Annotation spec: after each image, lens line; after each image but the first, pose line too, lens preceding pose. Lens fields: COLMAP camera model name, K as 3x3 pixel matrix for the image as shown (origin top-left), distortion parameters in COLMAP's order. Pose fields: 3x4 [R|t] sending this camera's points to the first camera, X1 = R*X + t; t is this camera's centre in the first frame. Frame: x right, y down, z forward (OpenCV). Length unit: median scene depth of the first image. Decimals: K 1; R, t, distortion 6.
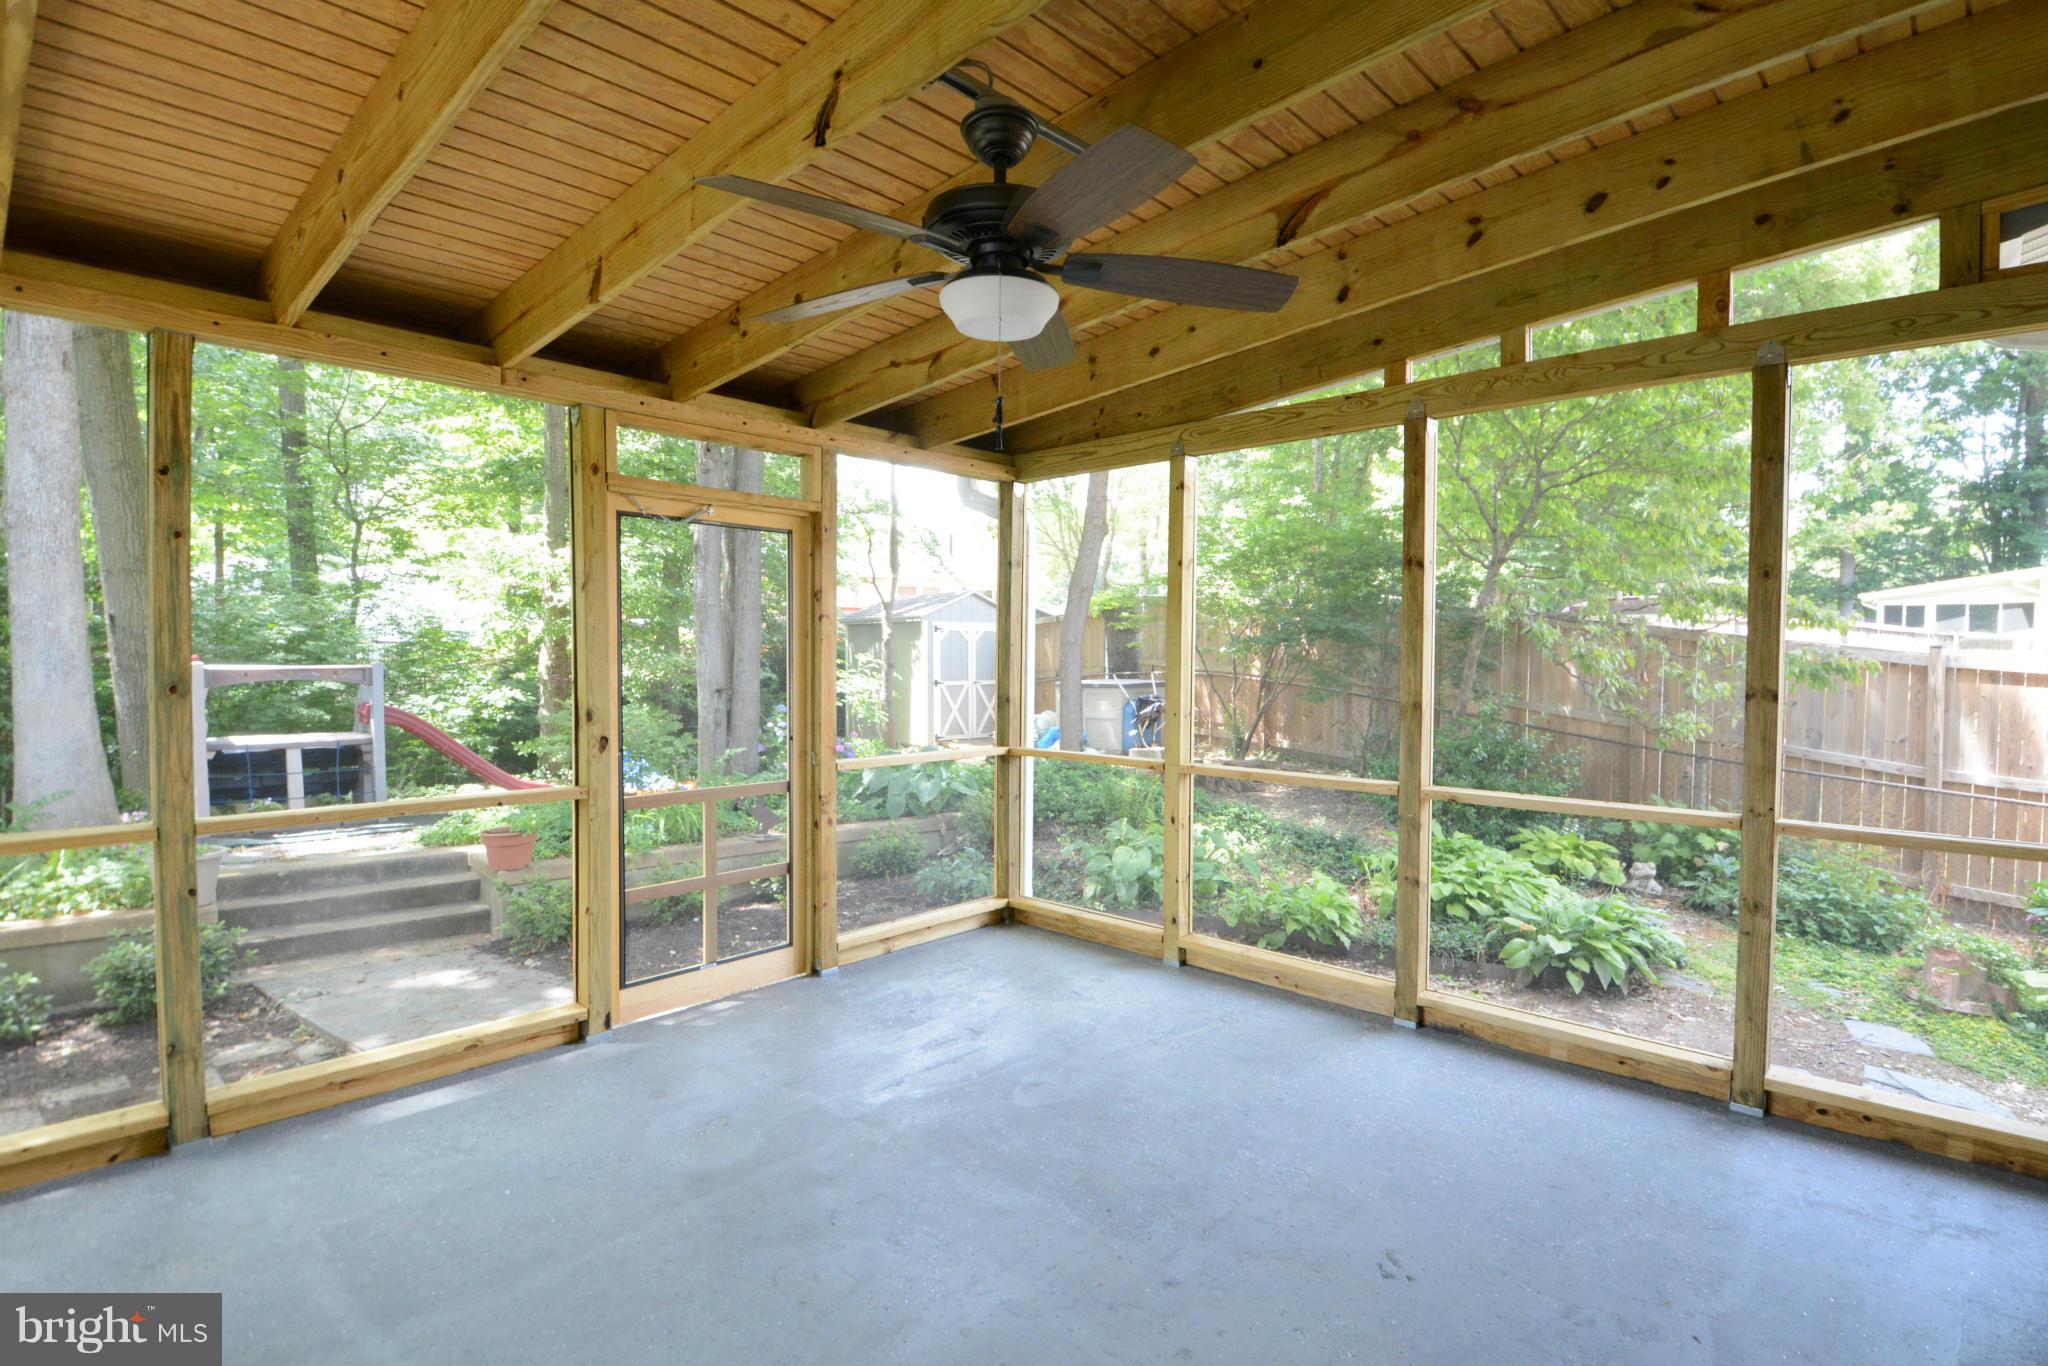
lens RADIAL K [[1038.7, 0, 1069.3], [0, 1038.7, 644.4], [0, 0, 1]] dist [0.017829, -0.024513]
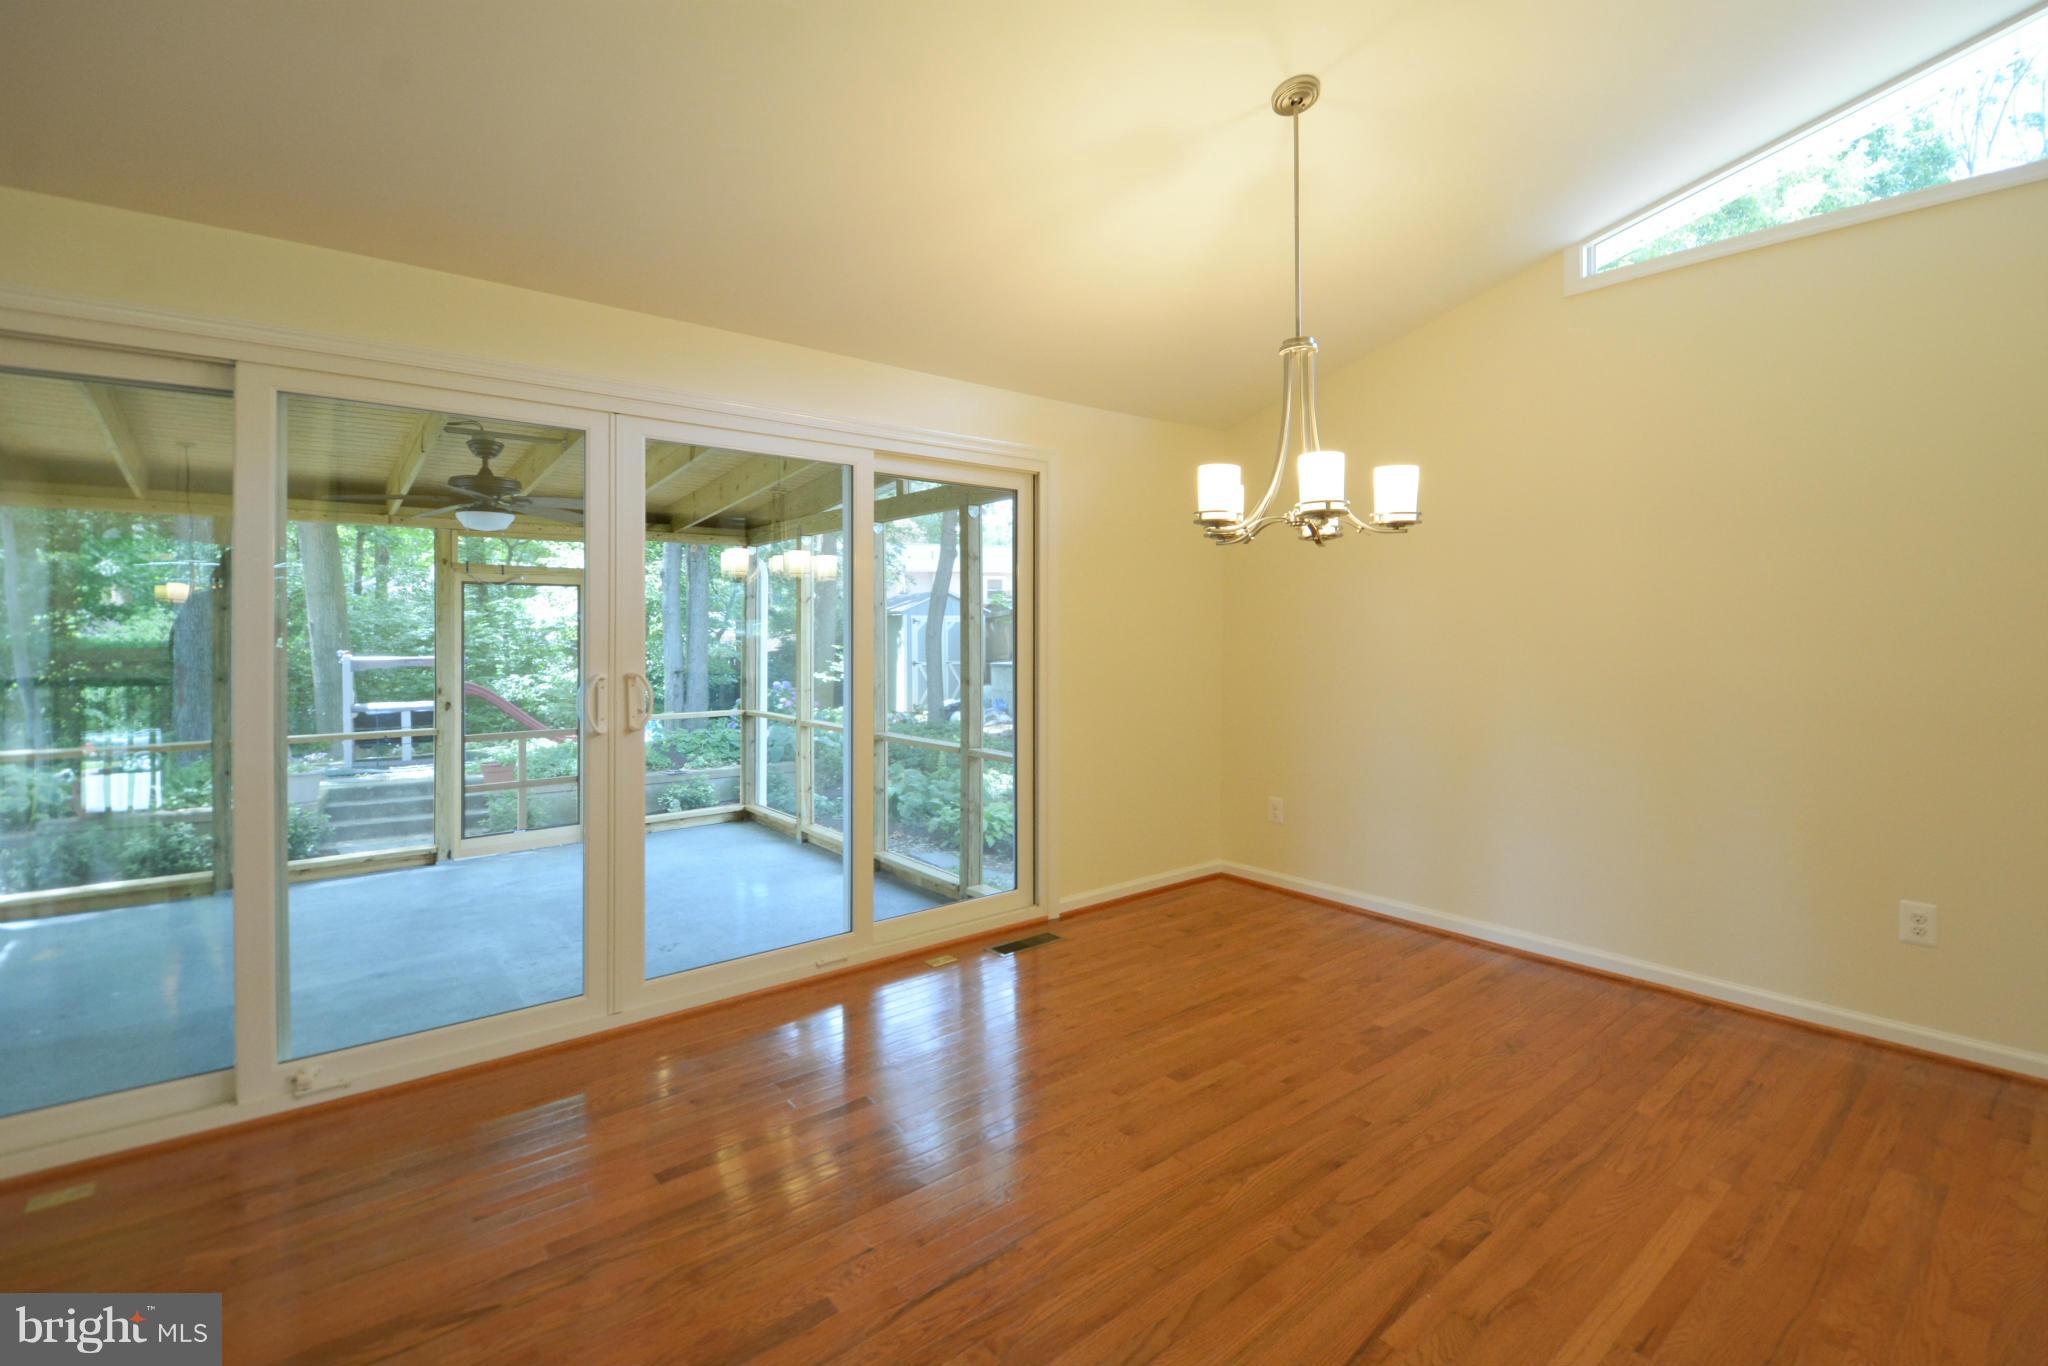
lens RADIAL K [[924.8, 0, 1029.1], [0, 924.8, 623.3], [0, 0, 1]] dist [0.001151, -0.000110]
pose [[0.990287, -0.008434, -0.138786, 0.393814], [0.008287, 0.999964, -0.001639, -0.021665], [0.138794, 0.000473, 0.990321, -0.244377]]
